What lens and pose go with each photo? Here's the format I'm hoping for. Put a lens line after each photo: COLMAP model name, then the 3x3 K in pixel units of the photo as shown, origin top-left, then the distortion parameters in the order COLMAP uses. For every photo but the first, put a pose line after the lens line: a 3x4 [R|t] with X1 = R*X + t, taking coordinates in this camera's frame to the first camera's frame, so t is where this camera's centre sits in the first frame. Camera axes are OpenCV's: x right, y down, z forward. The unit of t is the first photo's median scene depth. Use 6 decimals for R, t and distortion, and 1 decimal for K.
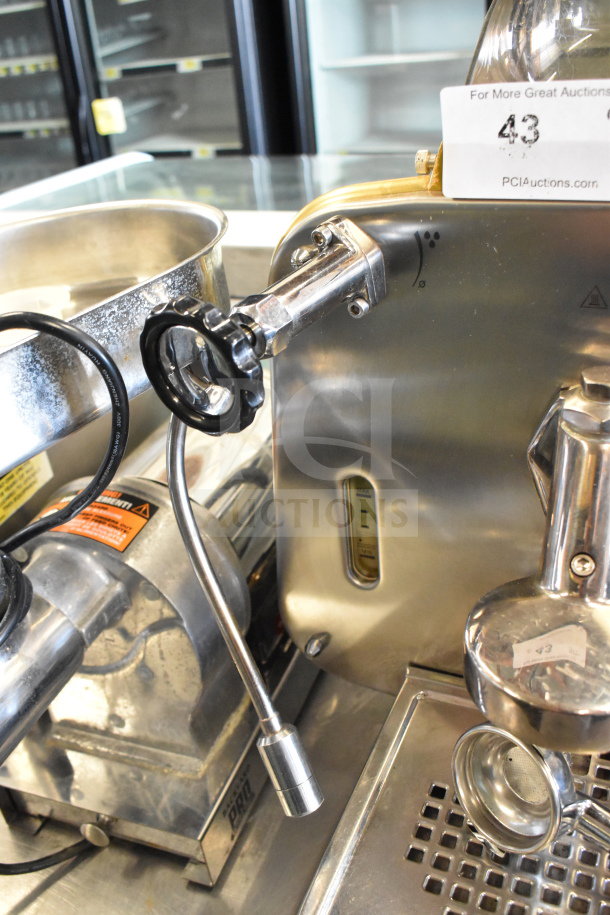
lens RADIAL K [[814.4, 0, 305.0], [0, 814.4, 457.5], [0, 0, 1]] dist [-0.069009, 0.005449]
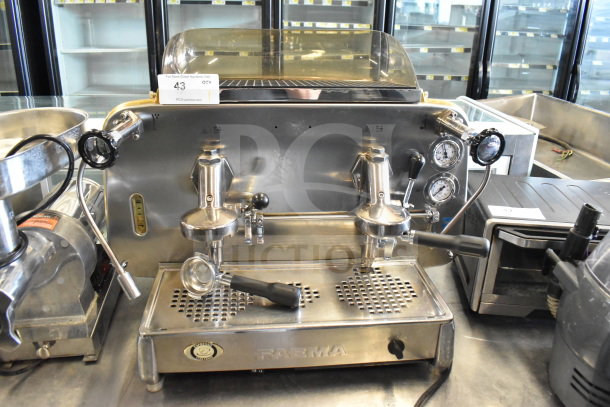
lens RADIAL K [[469.2, 0, 305.8], [0, 469.2, 186.9], [0, 0, 1]] dist [-0.101601, 0.007654]
pose [[0.856519, -0.068742, 0.511517, -0.319407], [0.156434, 0.979046, -0.130373, 0.369119], [-0.491837, 0.191685, 0.849325, -0.898491]]
